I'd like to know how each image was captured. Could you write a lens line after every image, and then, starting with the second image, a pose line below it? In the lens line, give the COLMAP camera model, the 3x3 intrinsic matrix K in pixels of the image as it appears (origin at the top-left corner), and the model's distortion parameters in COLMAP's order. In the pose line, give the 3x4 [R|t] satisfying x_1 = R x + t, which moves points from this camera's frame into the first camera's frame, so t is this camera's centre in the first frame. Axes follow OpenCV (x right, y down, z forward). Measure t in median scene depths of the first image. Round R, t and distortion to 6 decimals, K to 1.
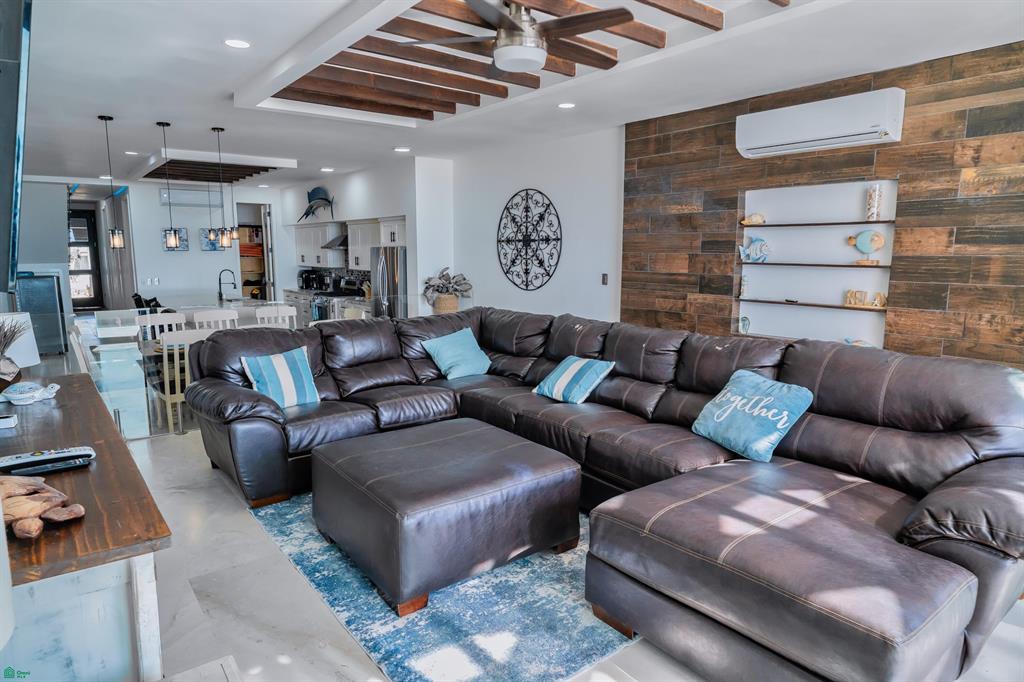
lens RADIAL K [[605.8, 0, 506.7], [0, 605.8, 340.0], [0, 0, 1]] dist [0.016762, -0.005301]
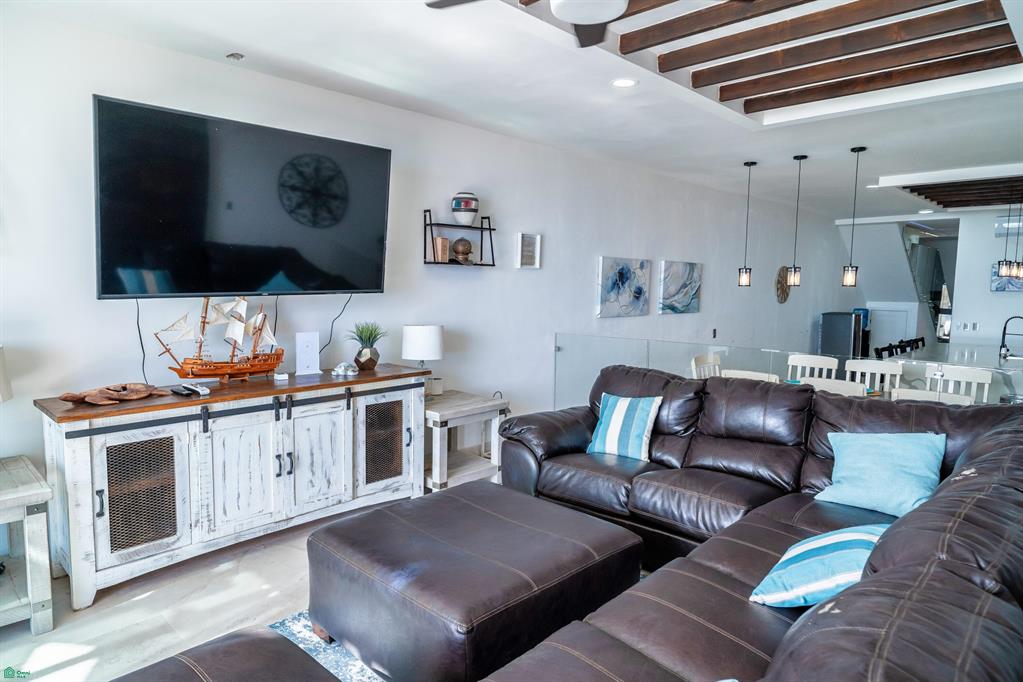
lens RADIAL K [[605.2, 0, 511.7], [0, 605.2, 346.1], [0, 0, 1]] dist [0.016762, -0.005301]
pose [[0.136629, 0.101981, -0.985359, 0.286486], [-0.155520, 0.984561, 0.080334, -0.055780], [0.978338, 0.142268, 0.150380, 0.364511]]
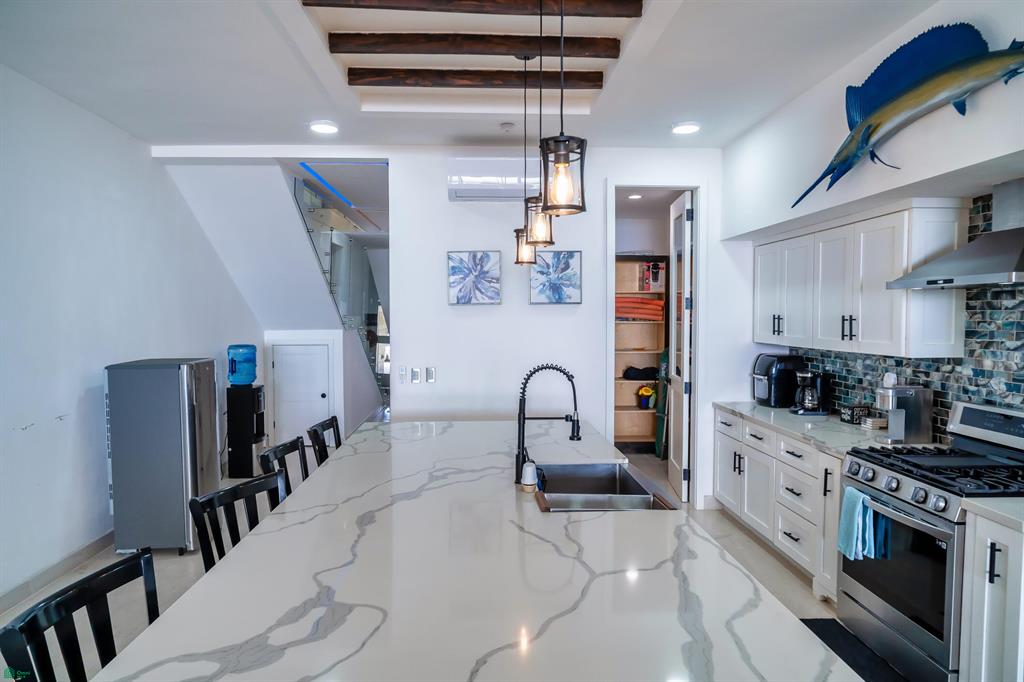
lens RADIAL K [[605.8, 0, 520.3], [0, 605.8, 342.5], [0, 0, 1]] dist [0.016762, -0.005301]
pose [[0.830235, 0.024795, -0.556862, -0.432146], [-0.083610, 0.993247, -0.080429, -0.136386], [0.551108, 0.113334, 0.826702, 1.032012]]
